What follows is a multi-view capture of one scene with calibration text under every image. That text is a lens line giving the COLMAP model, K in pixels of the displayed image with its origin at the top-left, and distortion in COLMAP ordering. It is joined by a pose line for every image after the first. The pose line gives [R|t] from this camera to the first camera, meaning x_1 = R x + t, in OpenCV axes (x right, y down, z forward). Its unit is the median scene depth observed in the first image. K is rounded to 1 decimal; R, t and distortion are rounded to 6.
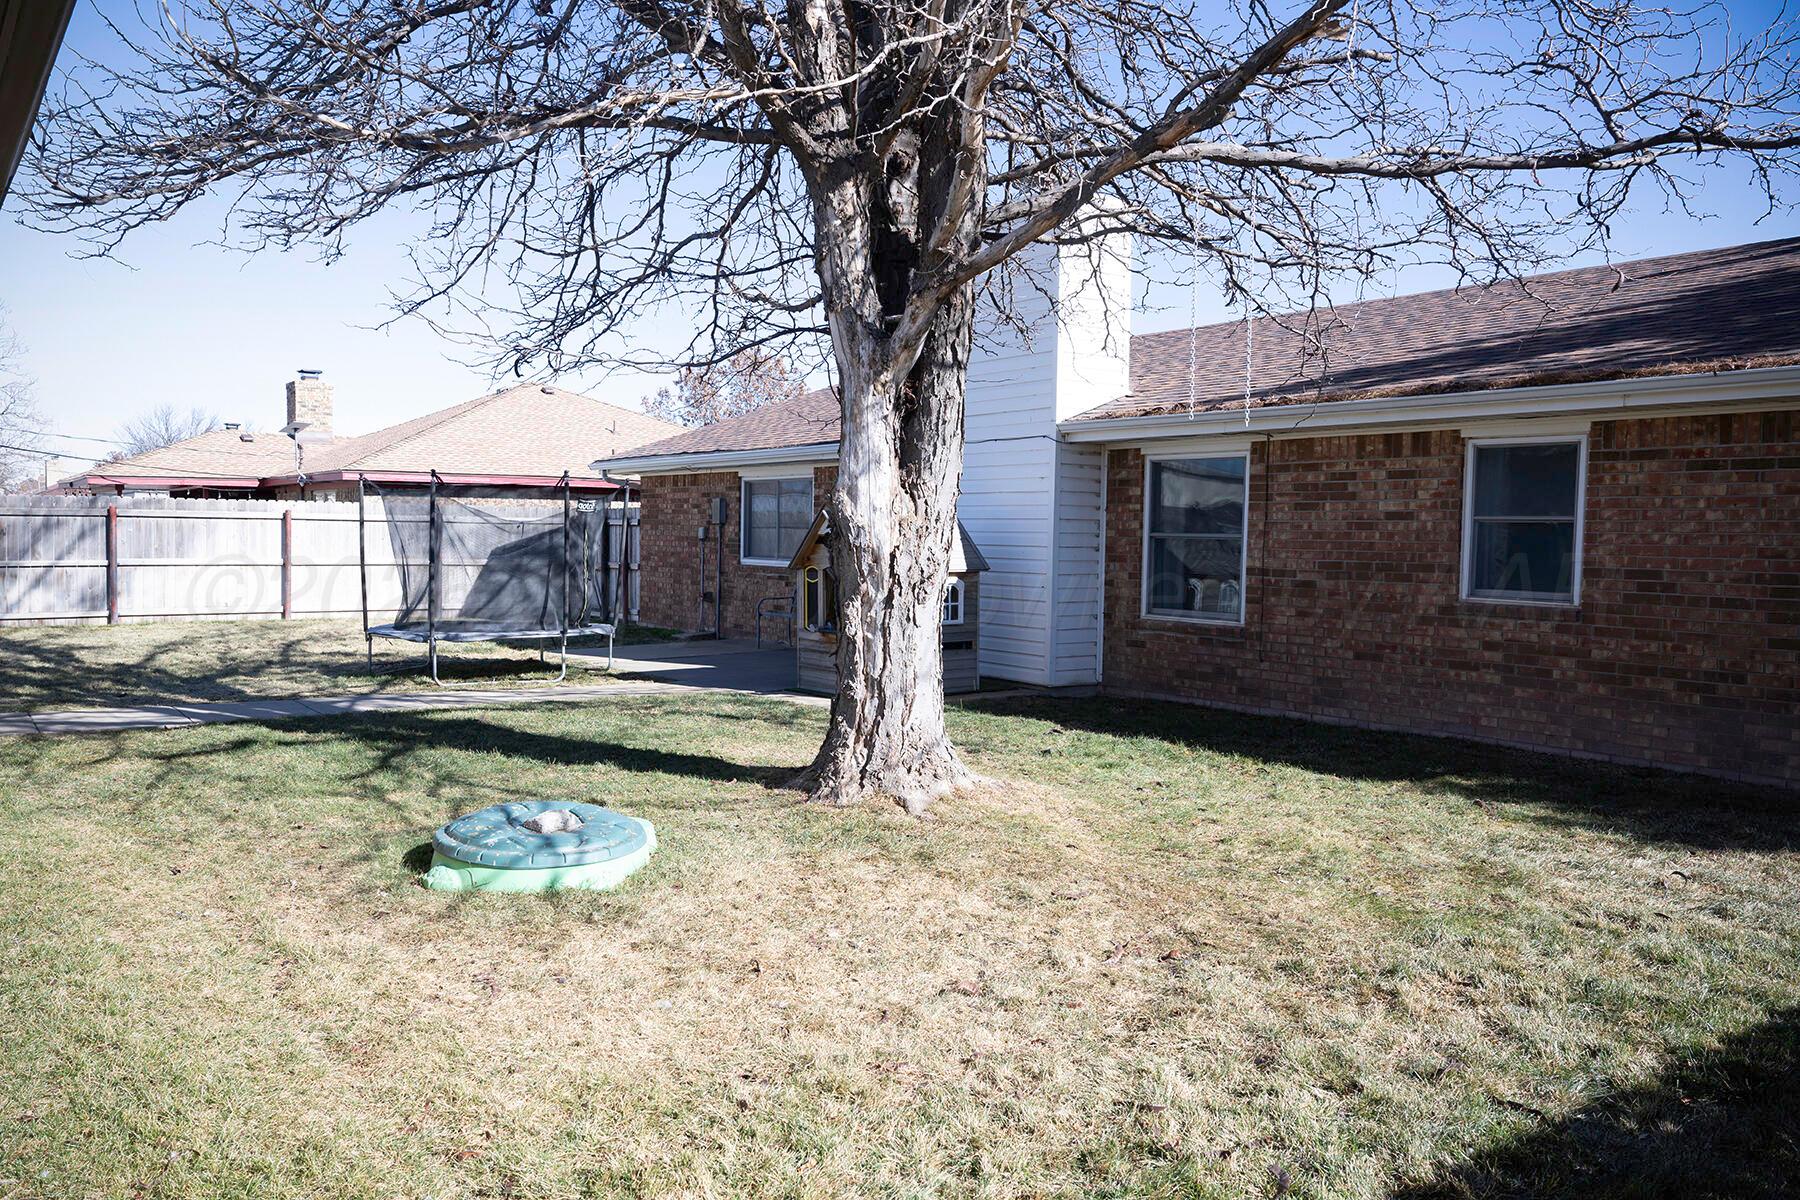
lens RADIAL K [[1206.9, 0, 896.9], [0, 1206.9, 594.1], [0, 0, 1]] dist [-0.001145, 0.000202]
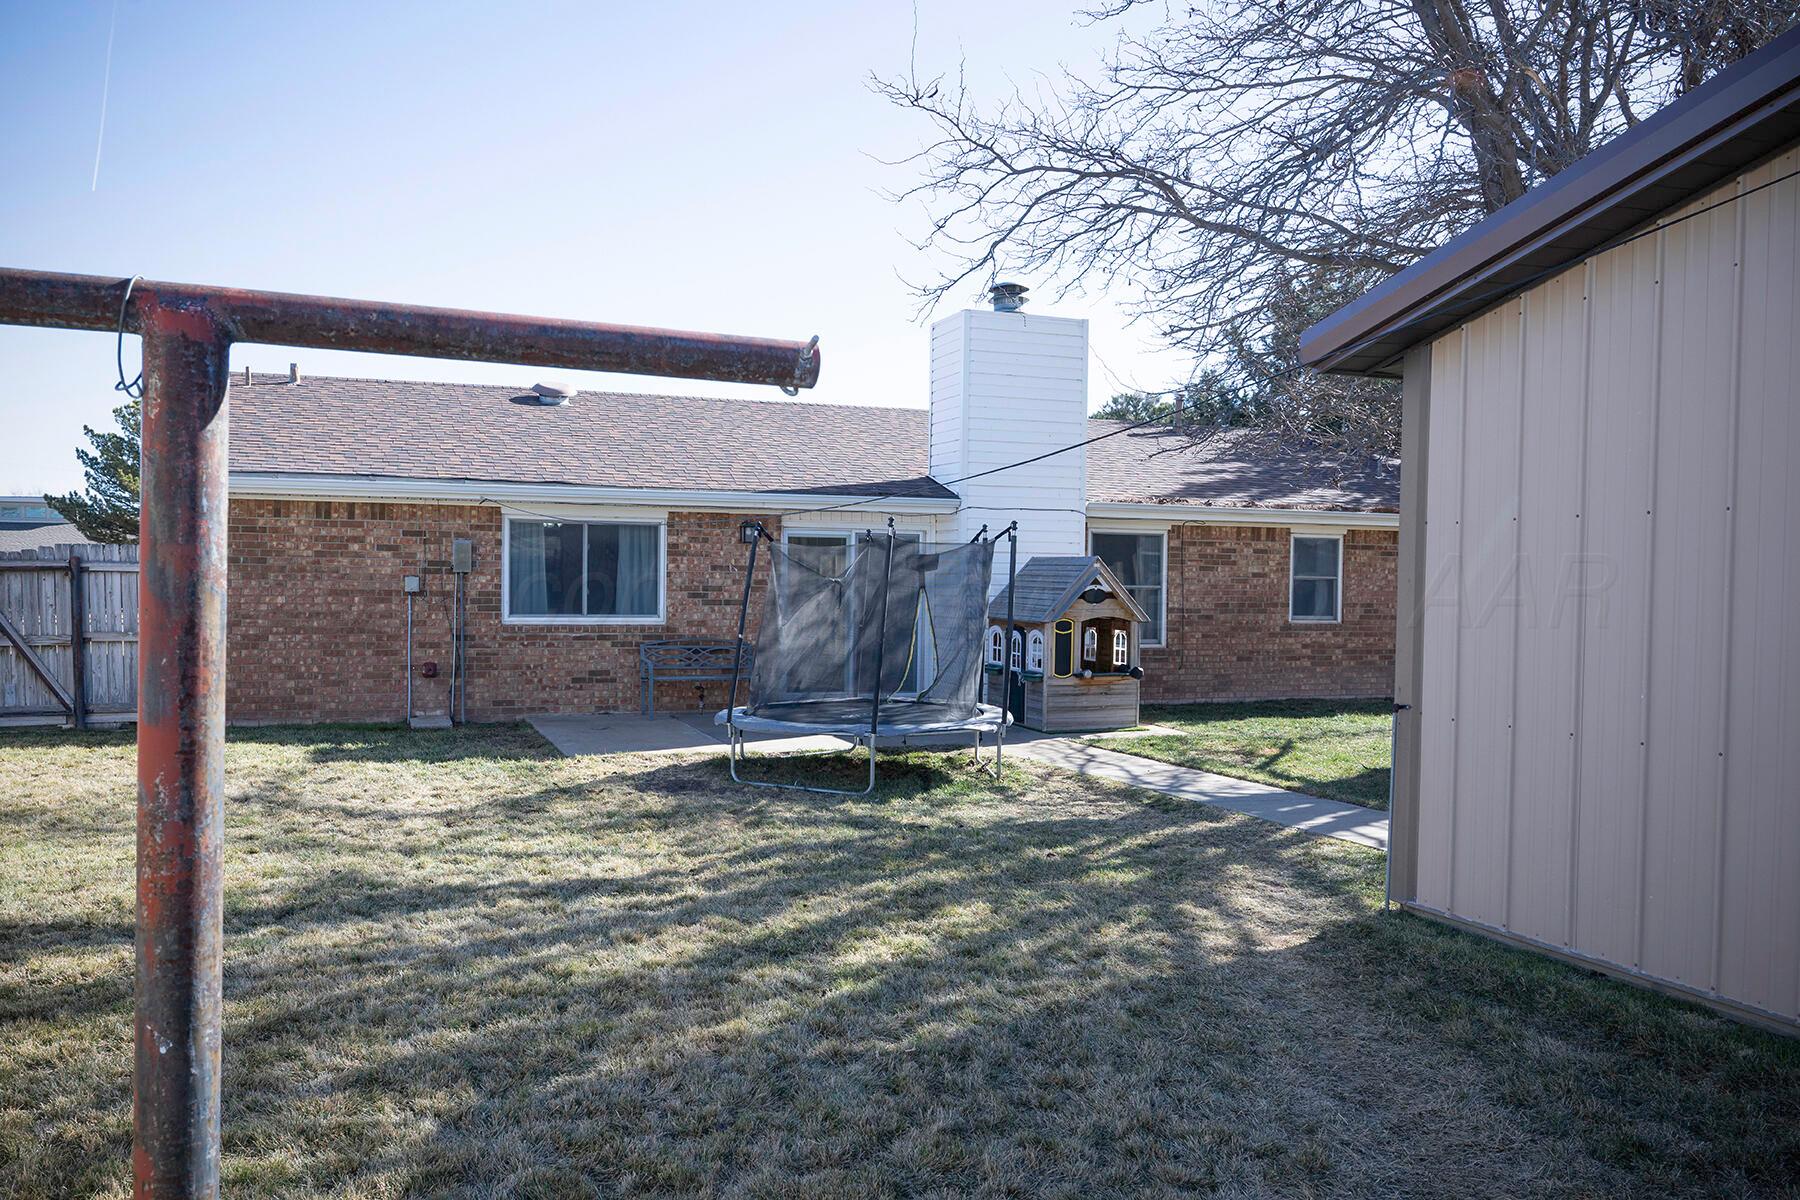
lens RADIAL K [[1206.9, 0, 896.9], [0, 1206.9, 594.1], [0, 0, 1]] dist [-0.001145, 0.000202]
pose [[0.371557, -0.027438, 0.928005, -1.372663], [0.038419, 0.999161, 0.014159, -0.082150], [-0.927615, 0.030392, 0.372299, 0.839570]]
